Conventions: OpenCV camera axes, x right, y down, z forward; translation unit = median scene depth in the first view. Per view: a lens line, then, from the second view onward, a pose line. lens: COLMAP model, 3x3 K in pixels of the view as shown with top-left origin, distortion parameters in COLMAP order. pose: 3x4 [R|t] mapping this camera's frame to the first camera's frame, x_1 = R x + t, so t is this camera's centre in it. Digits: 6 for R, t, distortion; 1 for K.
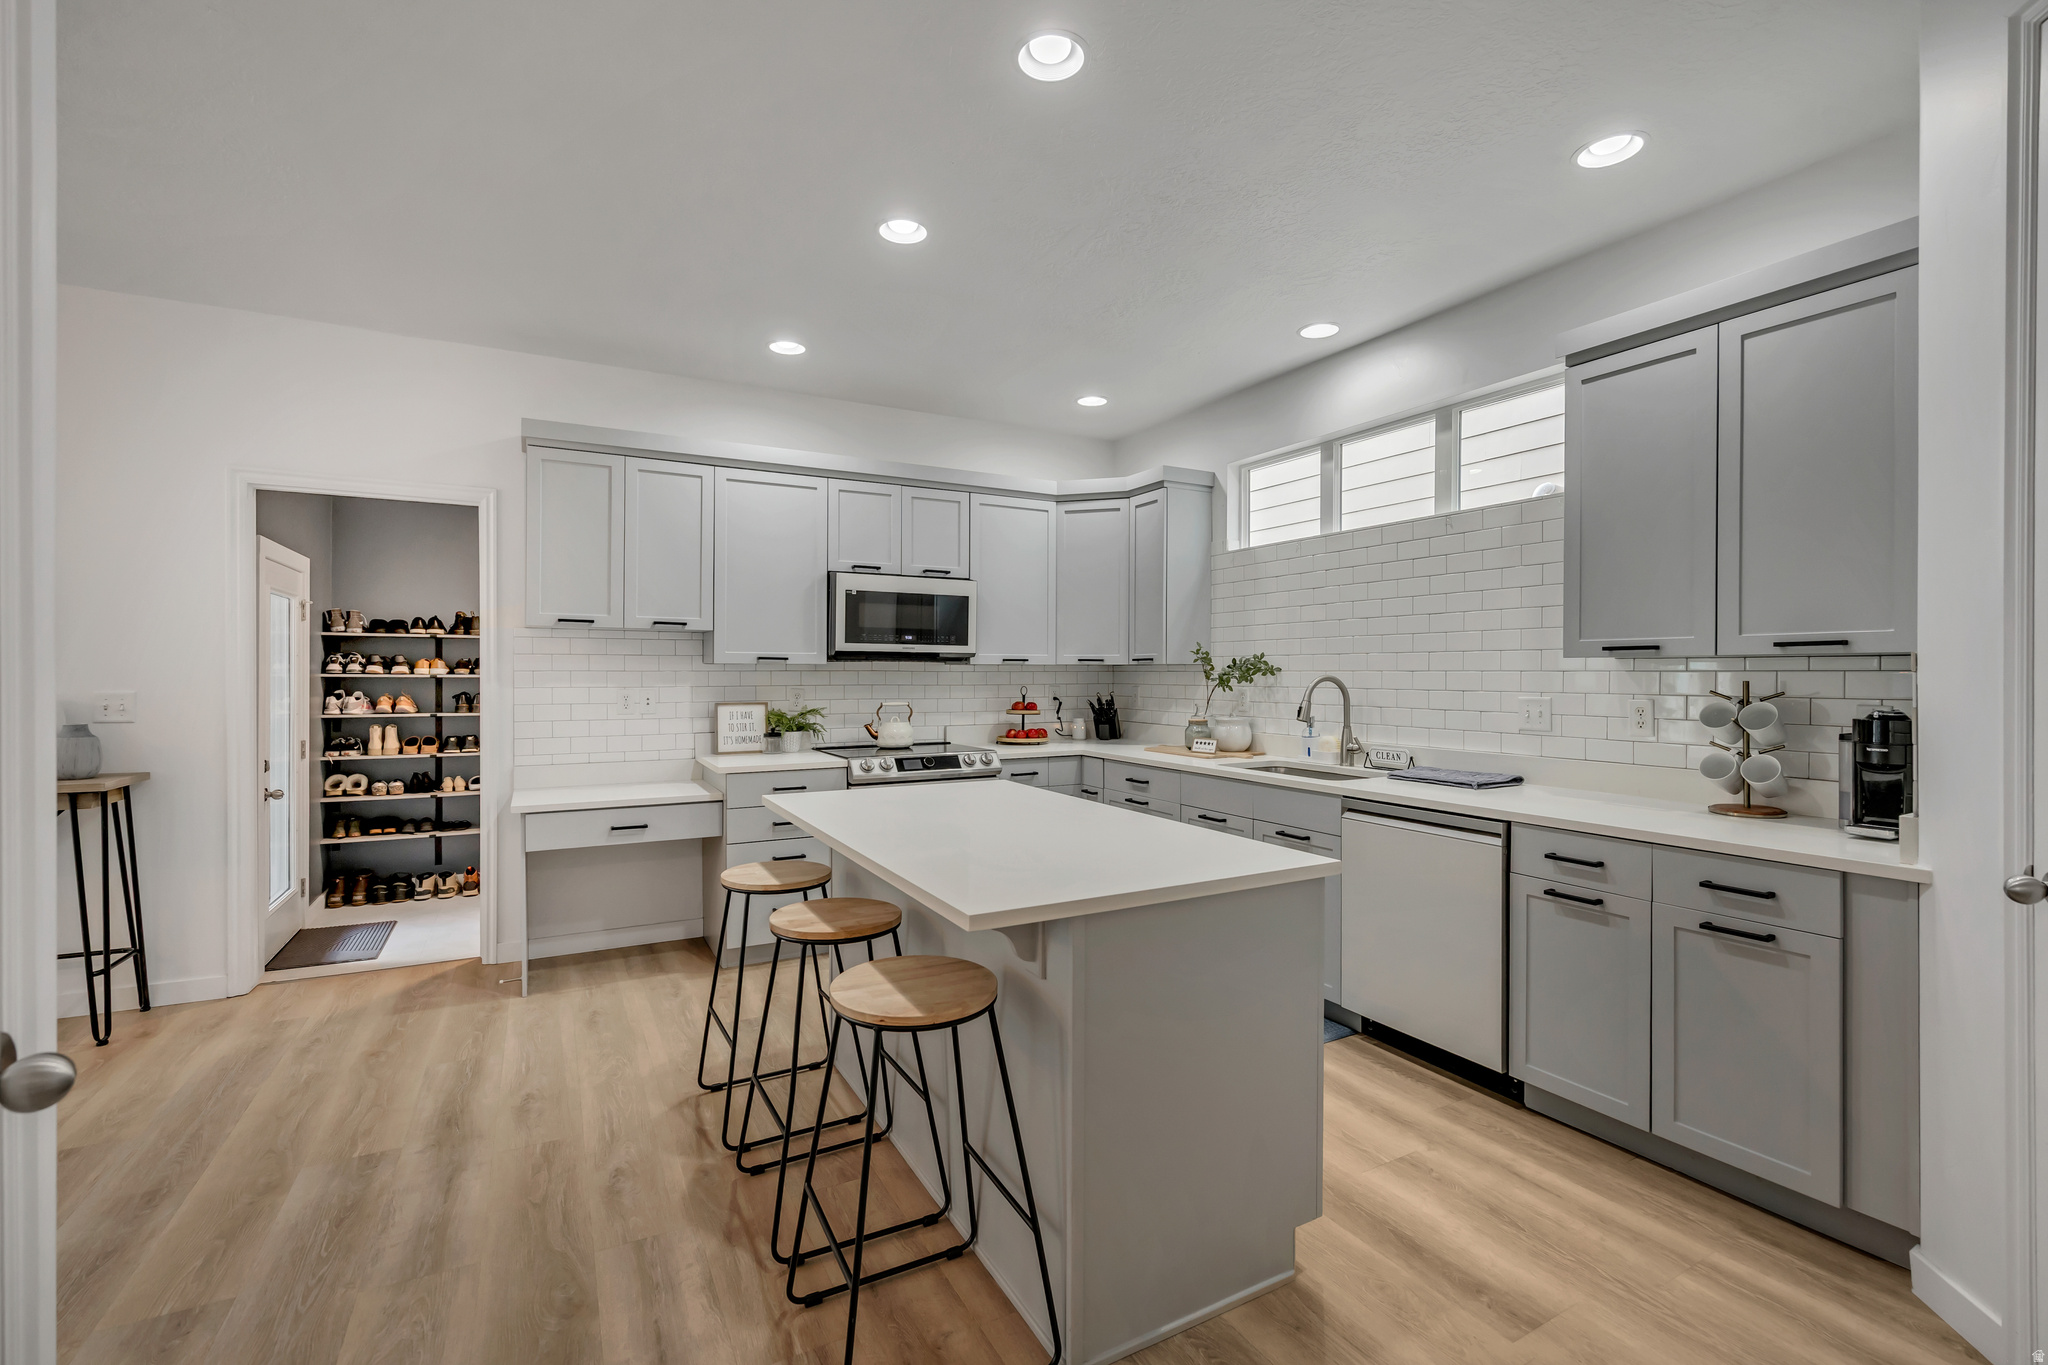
lens RADIAL K [[877.9, 0, 1027.4], [0, 877.9, 670.2], [0, 0, 1]] dist [-0.014728, 0.002081]
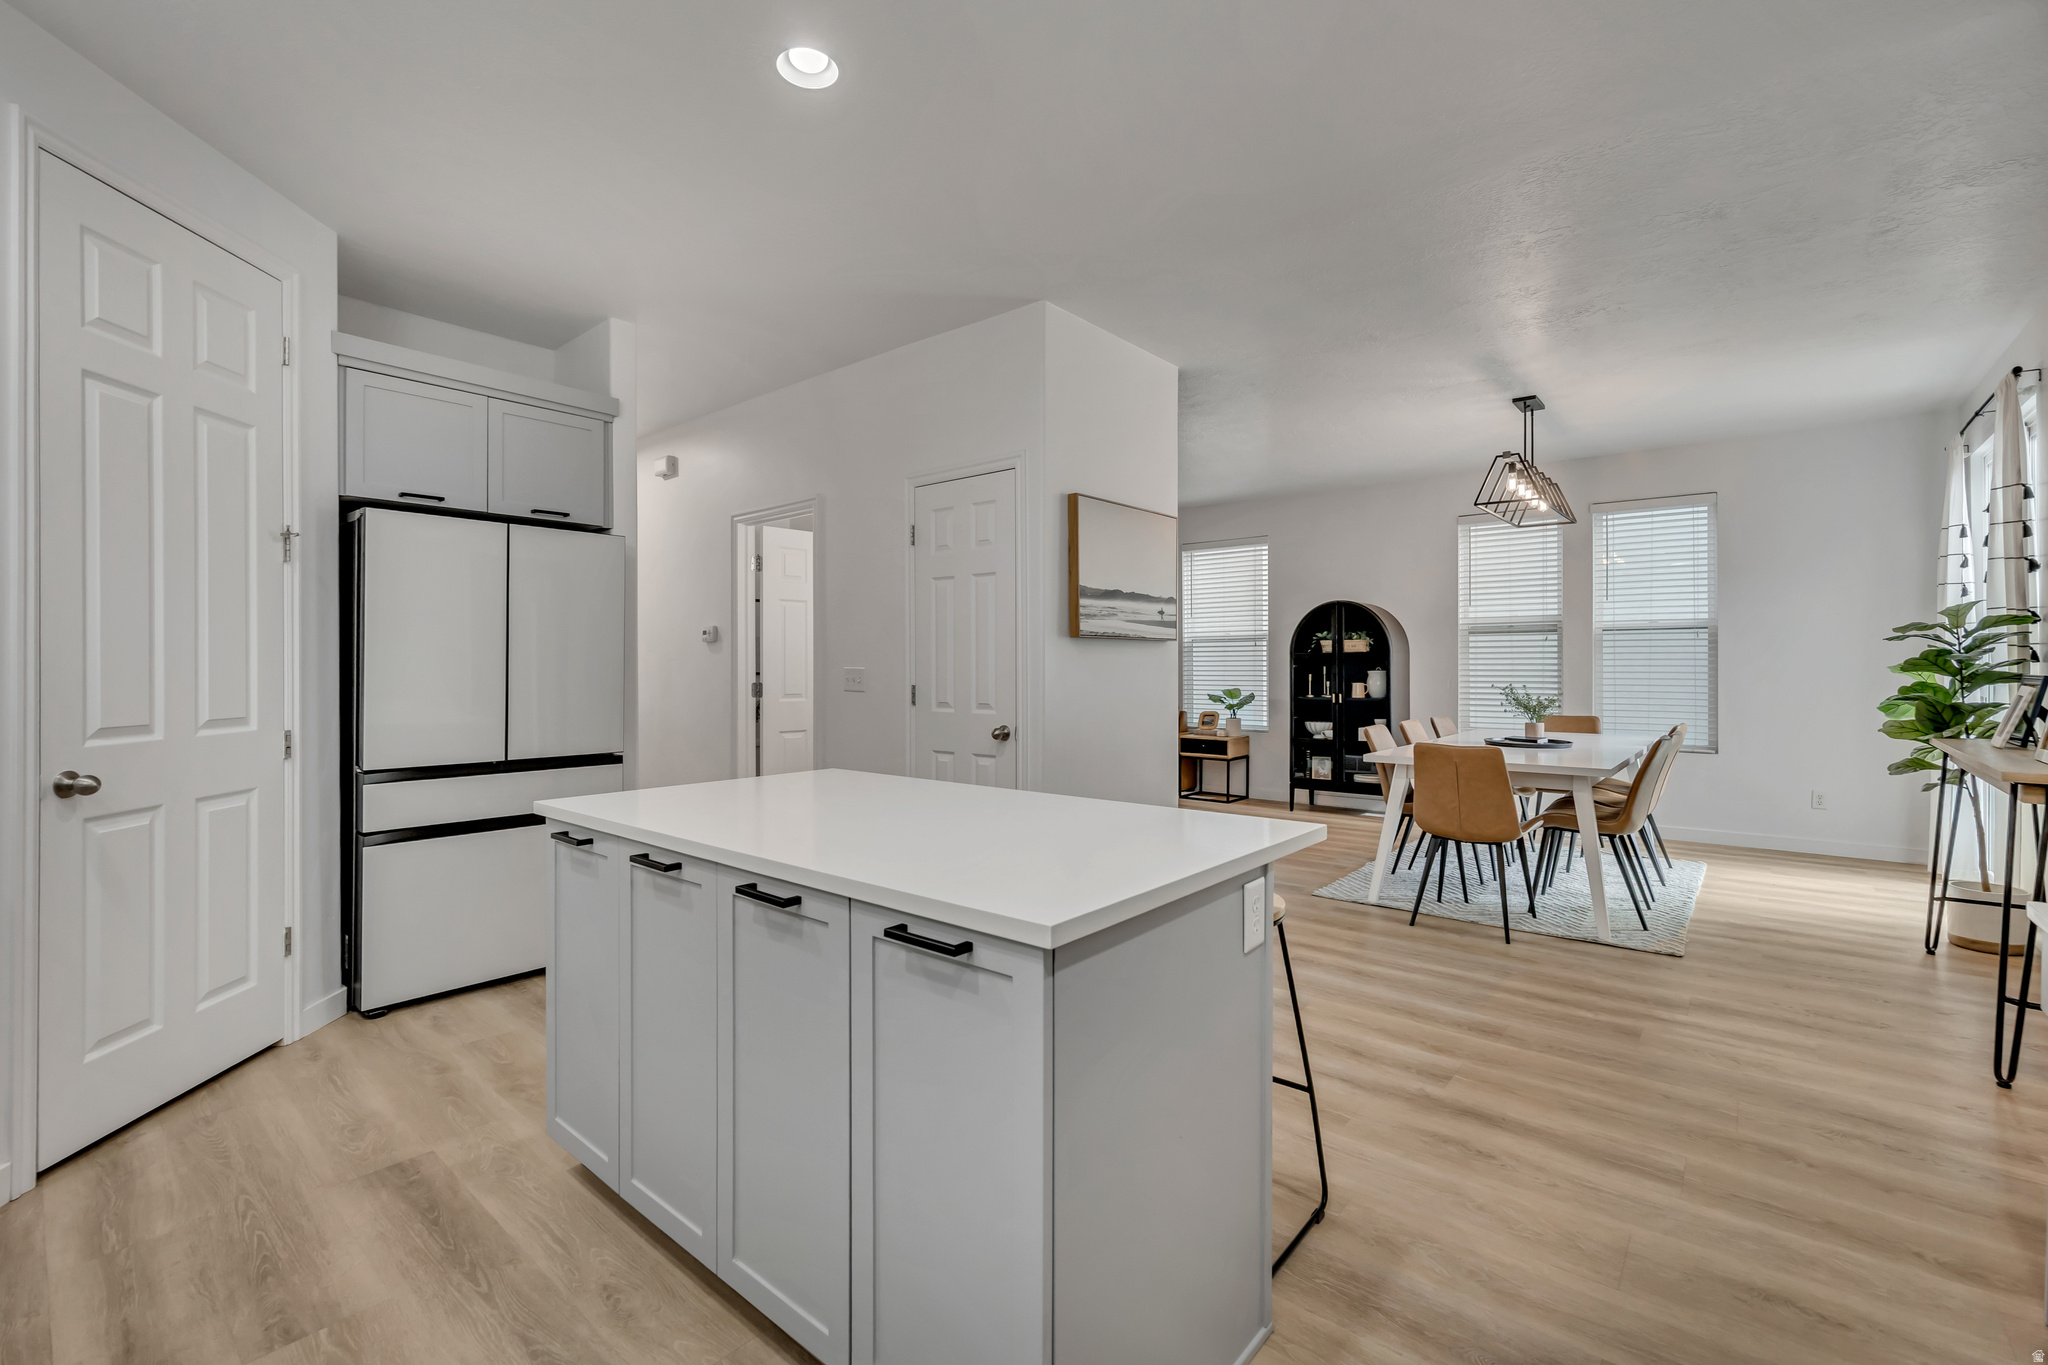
lens RADIAL K [[877.9, 0, 1026.1], [0, 877.9, 674.1], [0, 0, 1]] dist [-0.014728, 0.002081]
pose [[-0.931933, 0.001622, -0.362626, 0.081612], [-0.000015, 0.999990, 0.004511, 0.023055], [0.362629, 0.004209, -0.931924, 1.047497]]
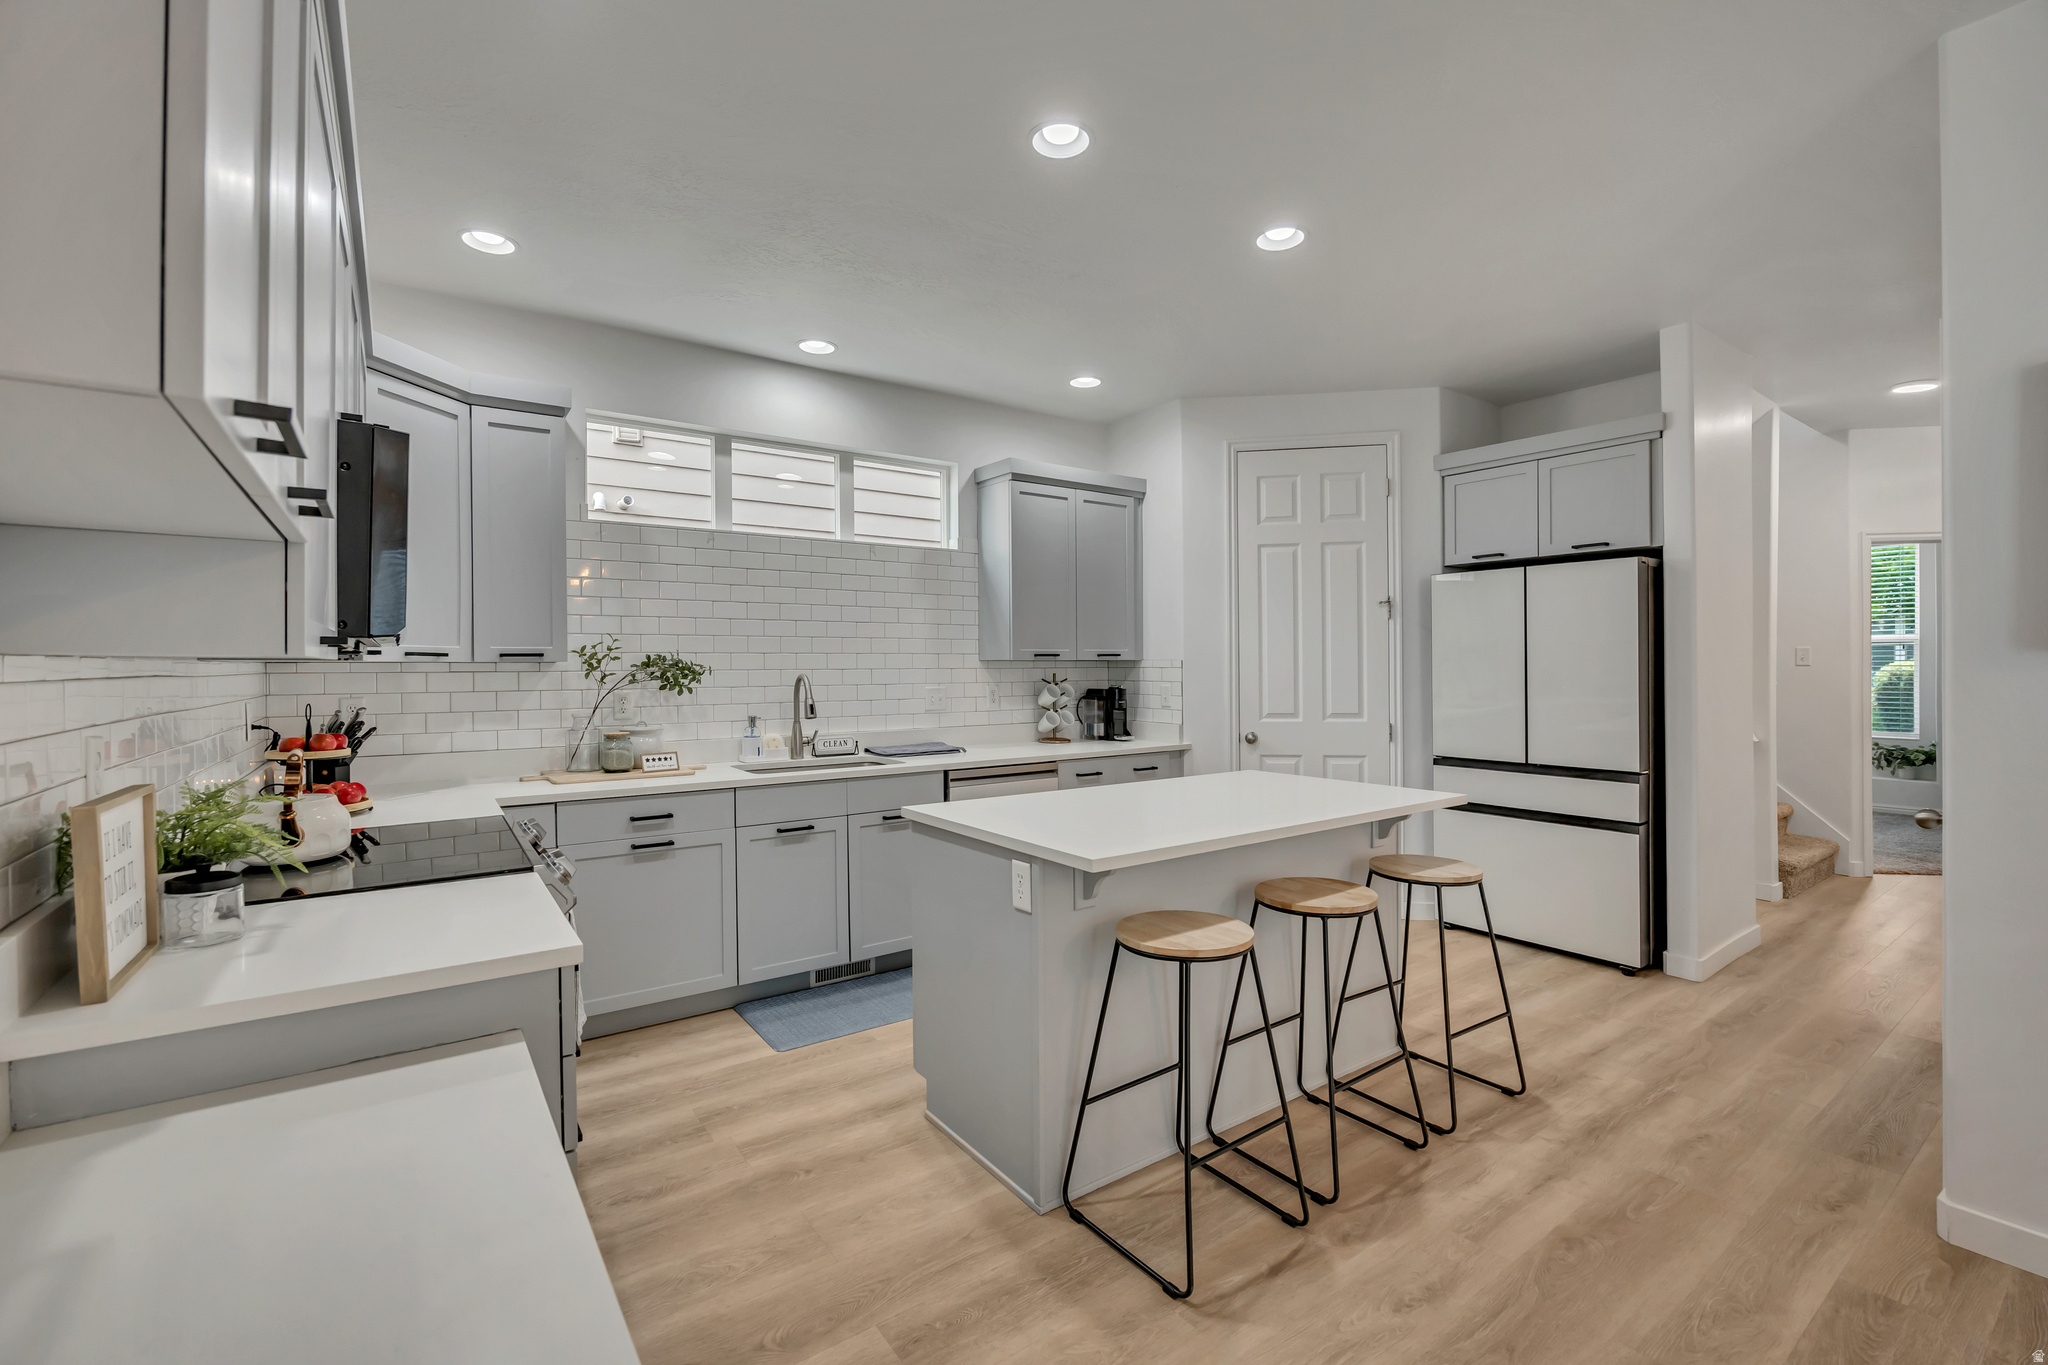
lens RADIAL K [[877.9, 0, 1011.5], [0, 877.9, 671.2], [0, 0, 1]] dist [-0.014728, 0.002081]
pose [[-0.109431, -0.006509, 0.993973, -0.671161], [0.002051, 0.999975, 0.006774, -0.003514], [-0.993992, 0.002779, -0.109415, 0.795390]]
